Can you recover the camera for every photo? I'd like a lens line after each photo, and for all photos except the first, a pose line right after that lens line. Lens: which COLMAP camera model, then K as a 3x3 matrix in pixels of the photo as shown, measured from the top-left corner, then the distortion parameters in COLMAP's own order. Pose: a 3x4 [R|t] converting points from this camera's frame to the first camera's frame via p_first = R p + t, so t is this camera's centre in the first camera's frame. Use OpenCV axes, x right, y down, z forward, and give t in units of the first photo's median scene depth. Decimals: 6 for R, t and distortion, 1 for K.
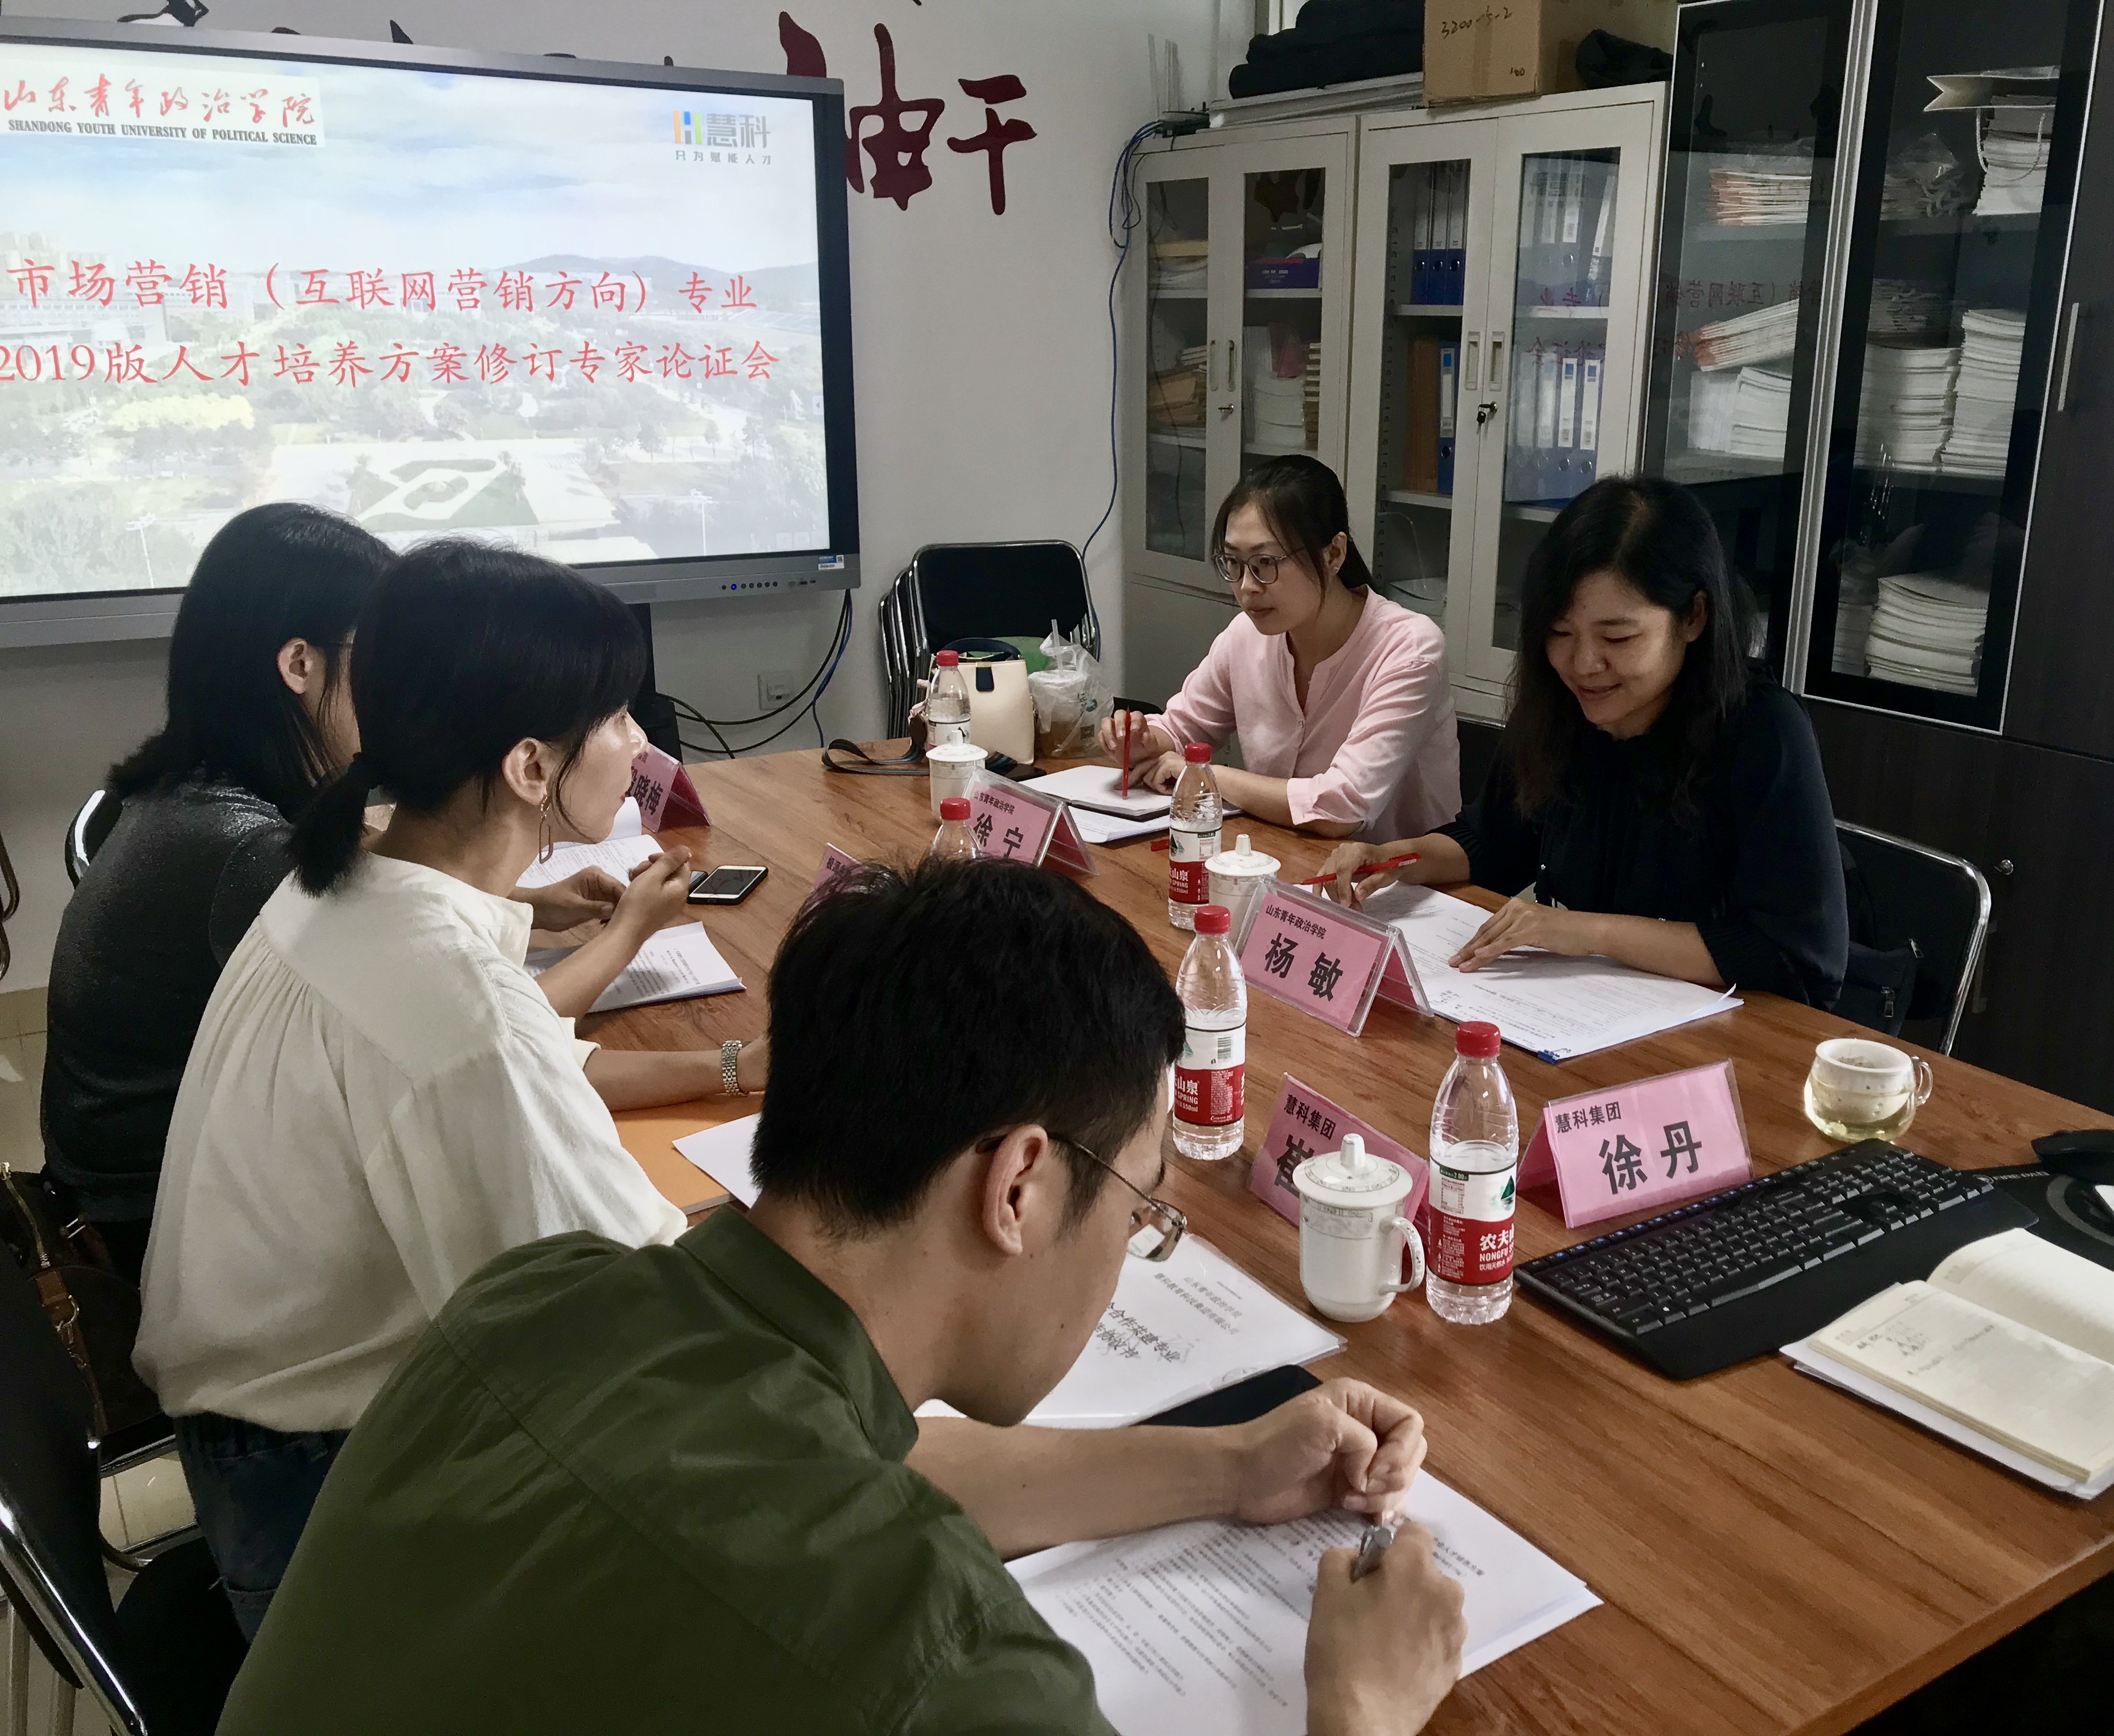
lens RADIAL K [[1935.8, 0, 1057.0], [0, 1935.8, 868.0], [0, 0, 1]] dist [-0.069985, 0.139974]
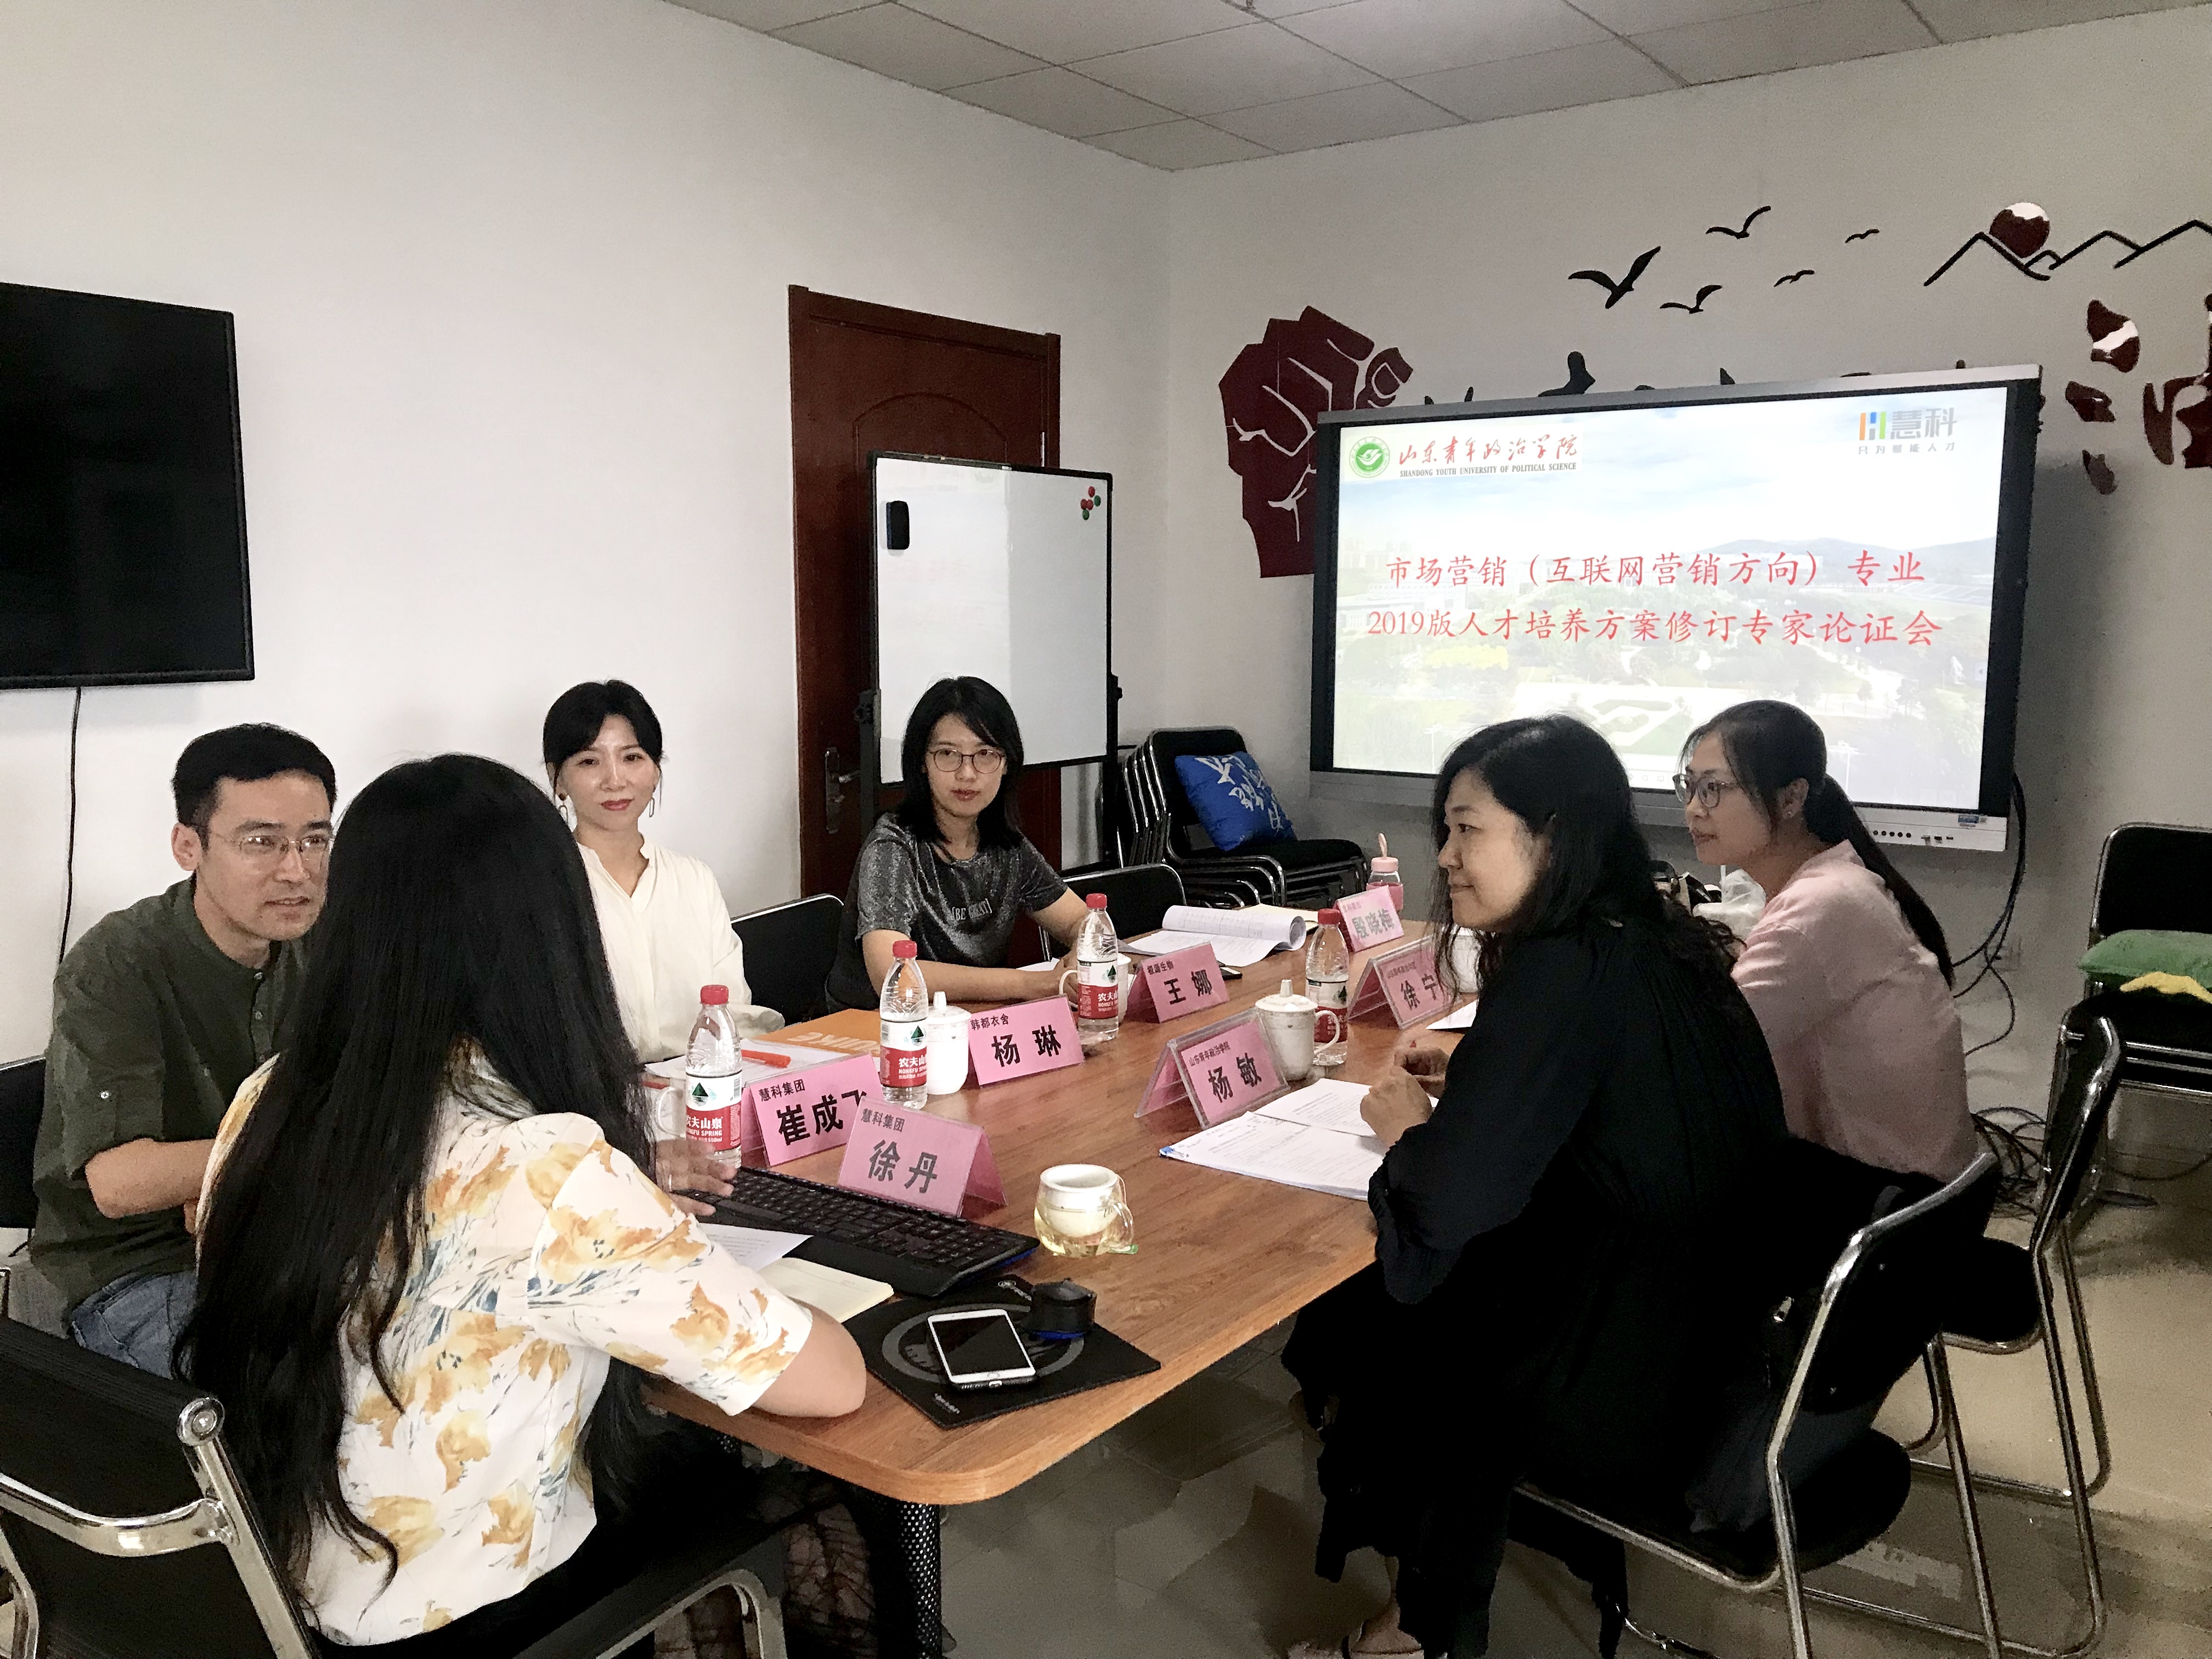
lens RADIAL K [[1770.5, 0, 1106.0], [0, 1770.5, 829.5], [0, 0, 1]] dist [-0.071381, 0.091468]
pose [[0.372160, 0.106399, -0.922050, 0.627191], [-0.253653, 0.967251, 0.009235, -0.052196], [0.892837, 0.230444, 0.386961, 0.259147]]
